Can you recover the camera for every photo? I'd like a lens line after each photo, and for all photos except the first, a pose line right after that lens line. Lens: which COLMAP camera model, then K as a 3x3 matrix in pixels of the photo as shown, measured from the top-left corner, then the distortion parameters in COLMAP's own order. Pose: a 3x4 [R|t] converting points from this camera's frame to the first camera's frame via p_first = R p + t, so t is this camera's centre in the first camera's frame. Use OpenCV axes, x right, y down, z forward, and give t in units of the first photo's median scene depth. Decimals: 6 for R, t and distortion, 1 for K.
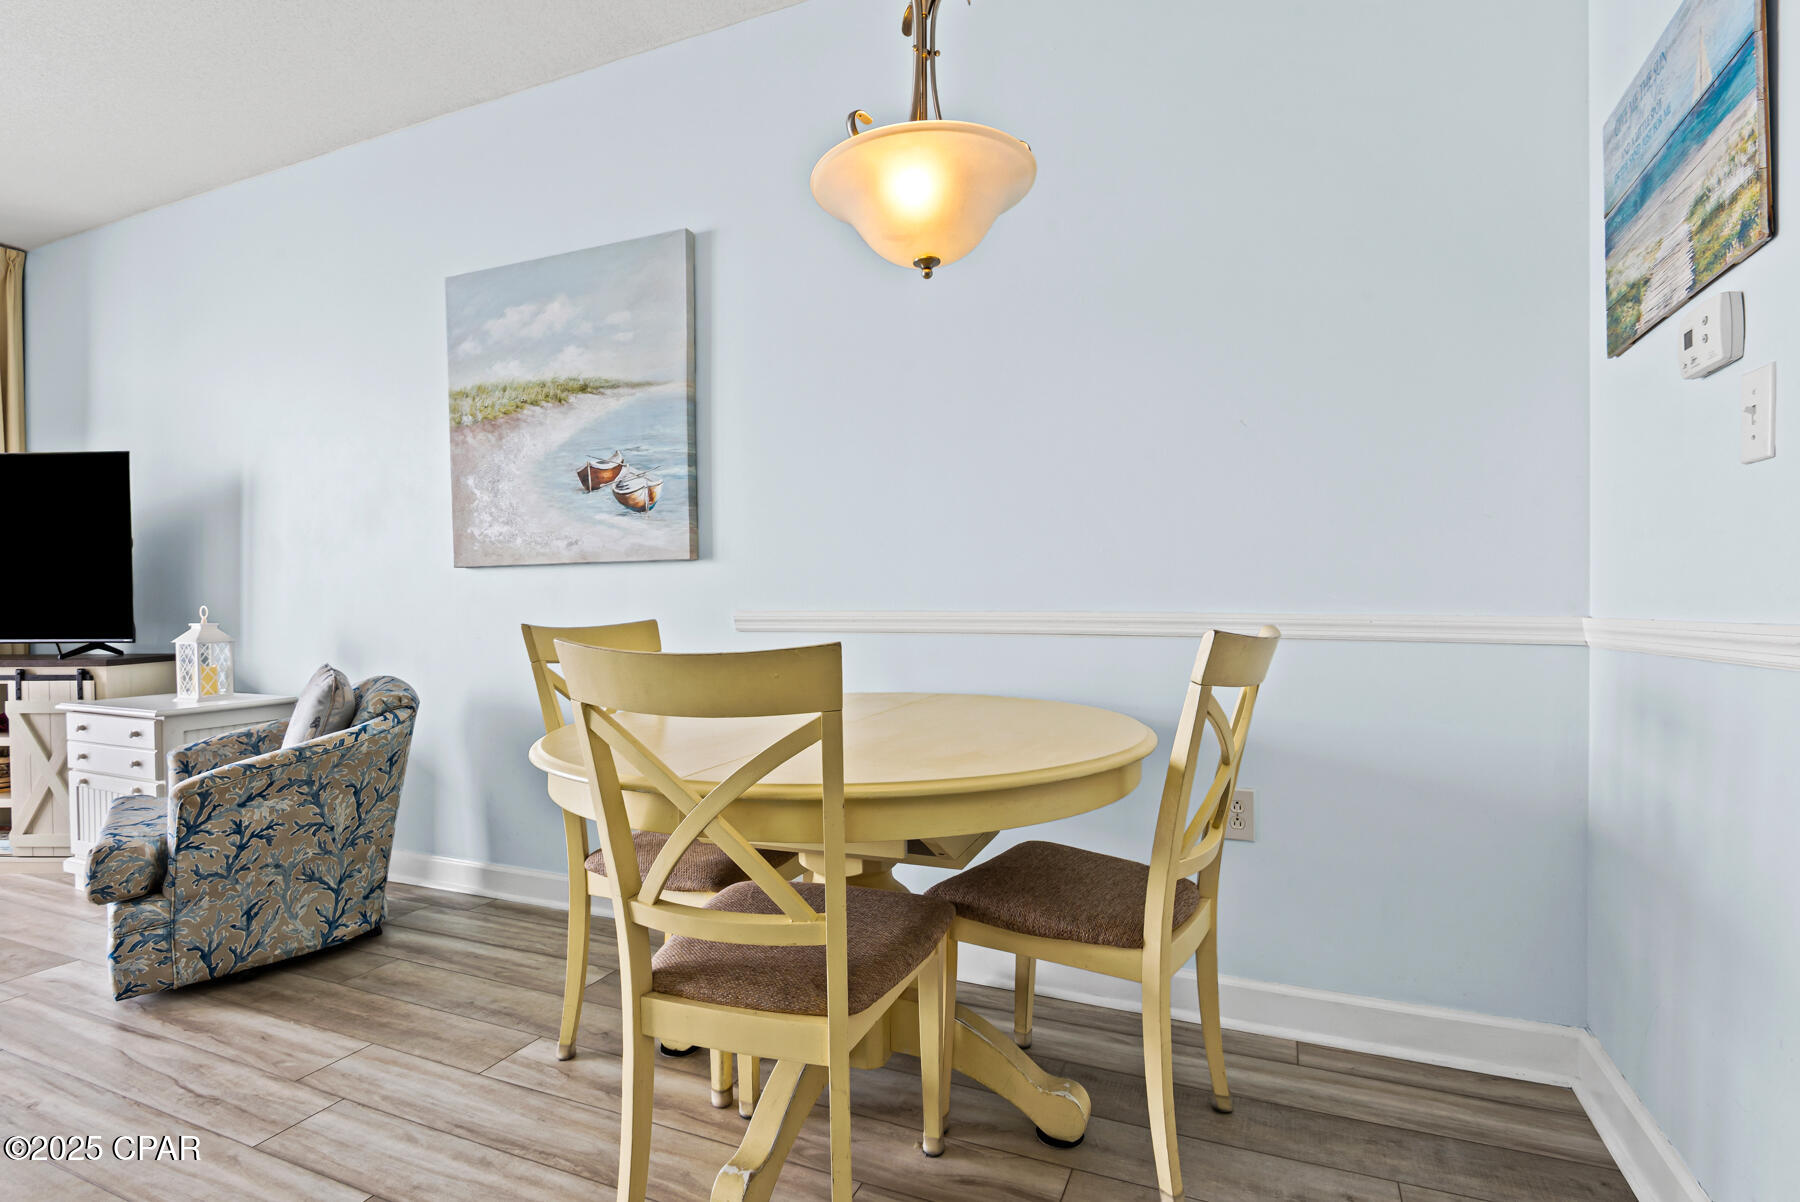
lens RADIAL K [[851.1, 0, 904.1], [0, 851.1, 618.5], [0, 0, 1]] dist [0.022066, -0.018100]
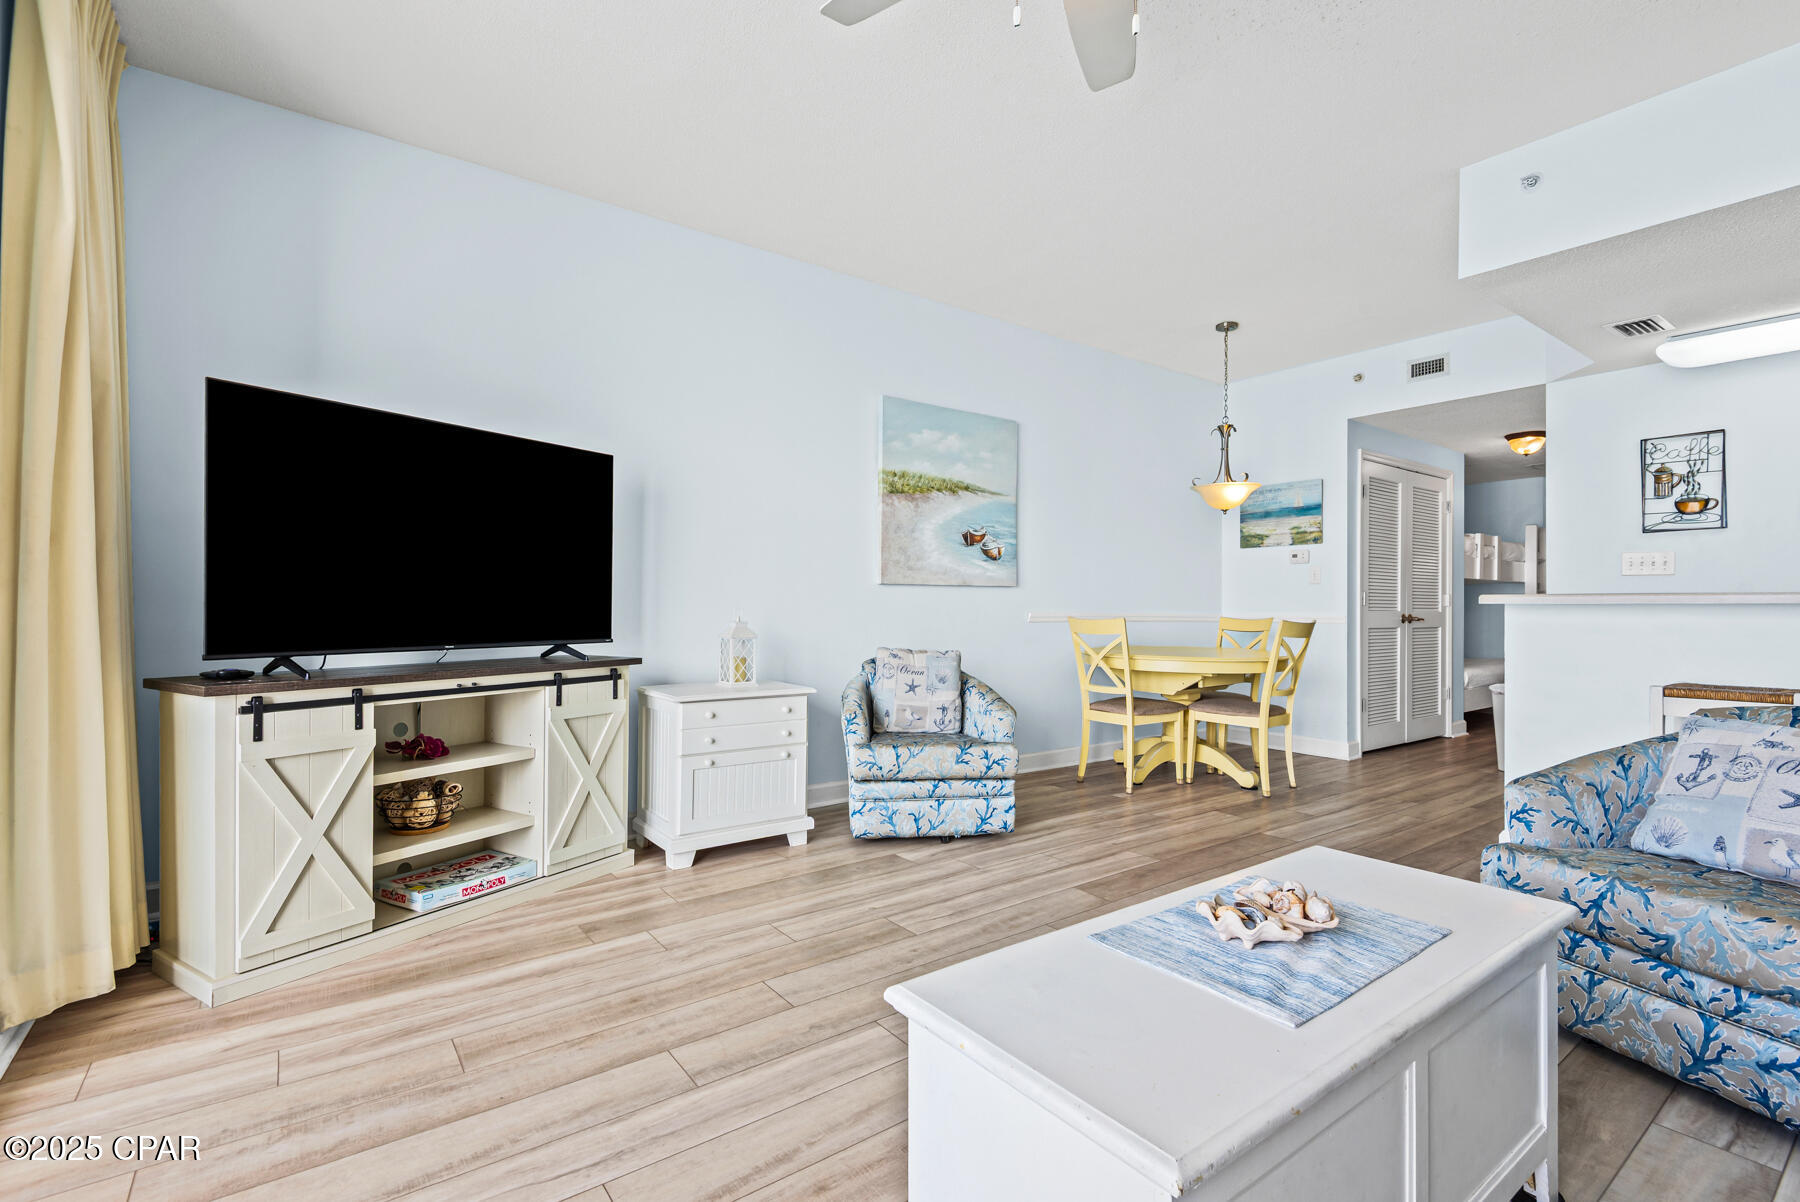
lens RADIAL K [[823.9, 0, 894.0], [0, 823.9, 611.0], [0, 0, 1]] dist [0.032227, -0.024355]
pose [[0.504943, -0.000317, 0.863153, -1.965515], [0.012781, 0.999893, -0.007110, -0.002389], [-0.863058, 0.014622, 0.504893, 0.267056]]
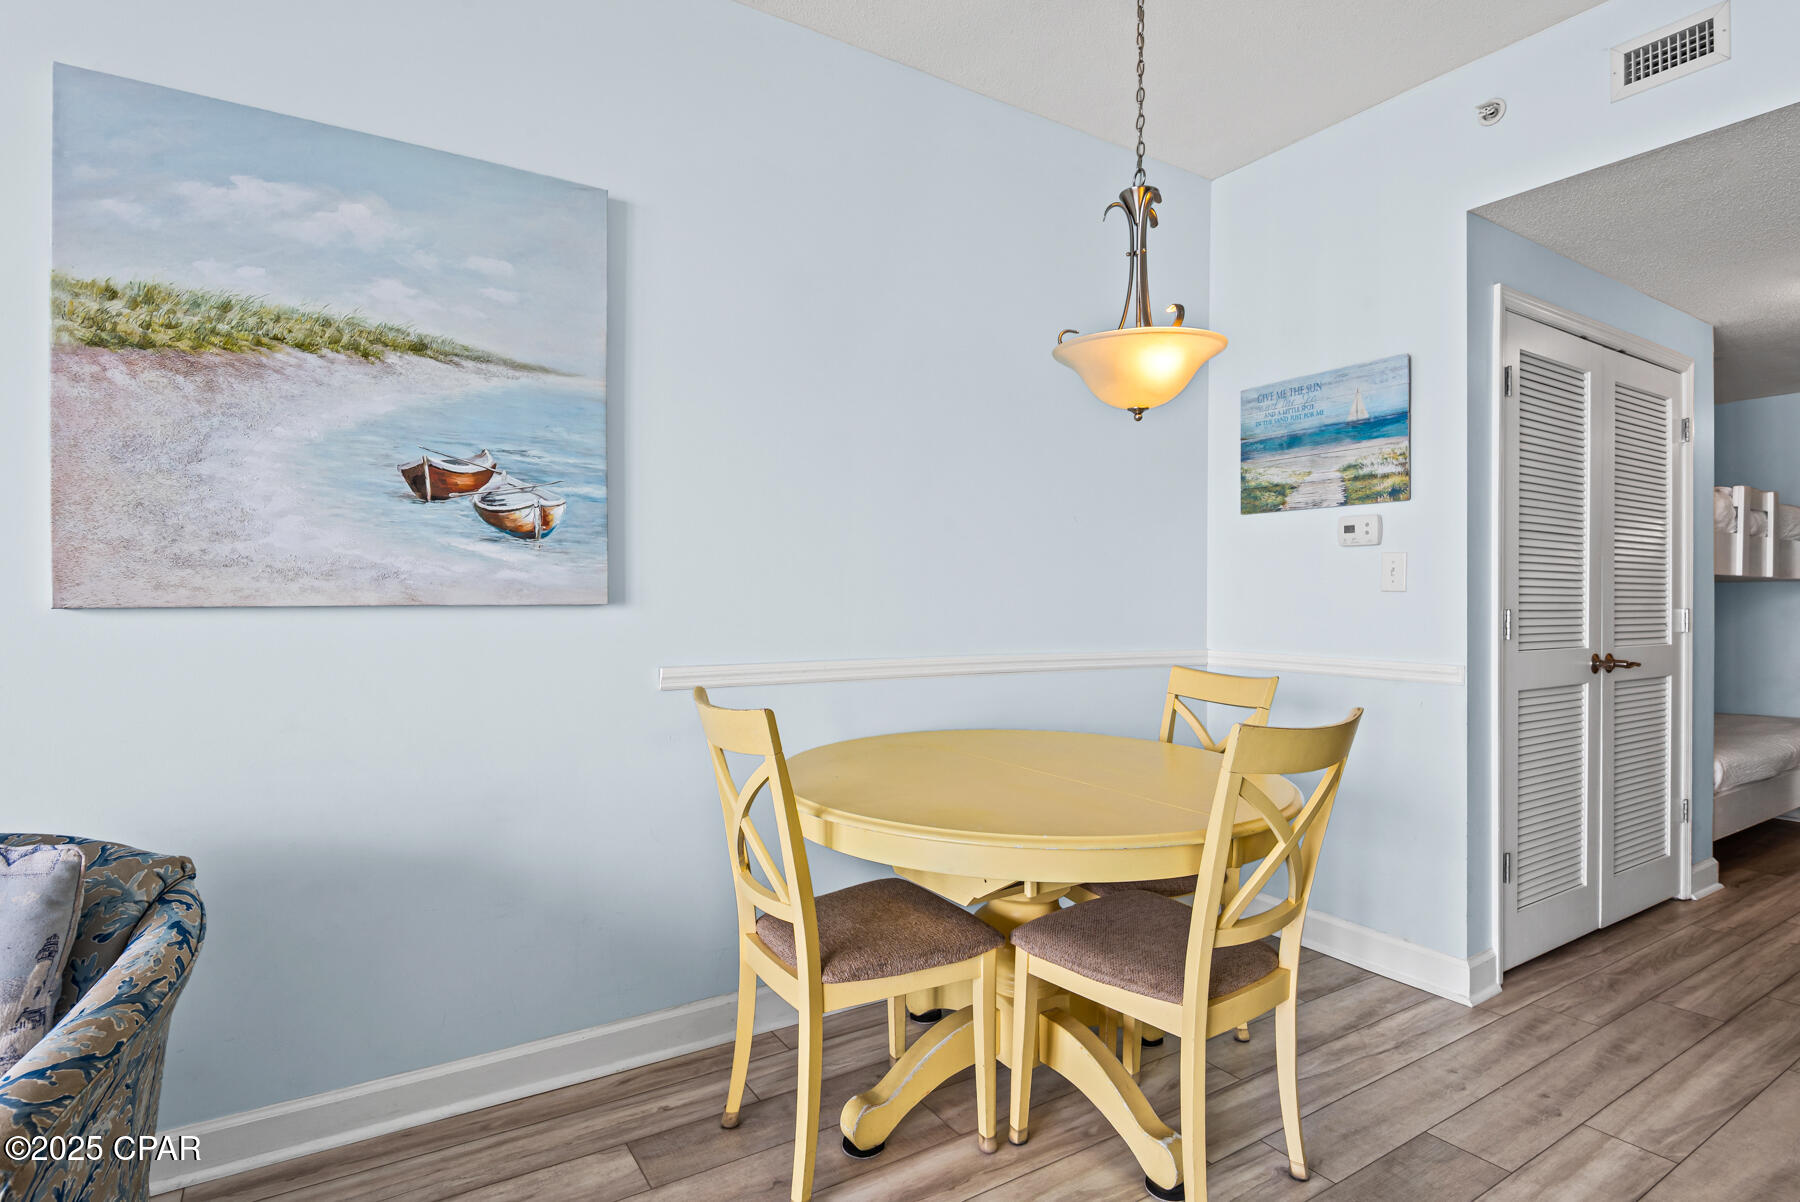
lens RADIAL K [[923.0, 0, 900.0], [0, 923.0, 601.0], [0, 0, 1]] dist [0.013218, -0.016752]
pose [[0.563796, 0.001152, 0.825913, -0.774131], [0.011763, 0.999886, -0.009425, -0.058927], [-0.825830, 0.015029, 0.563718, 0.279054]]
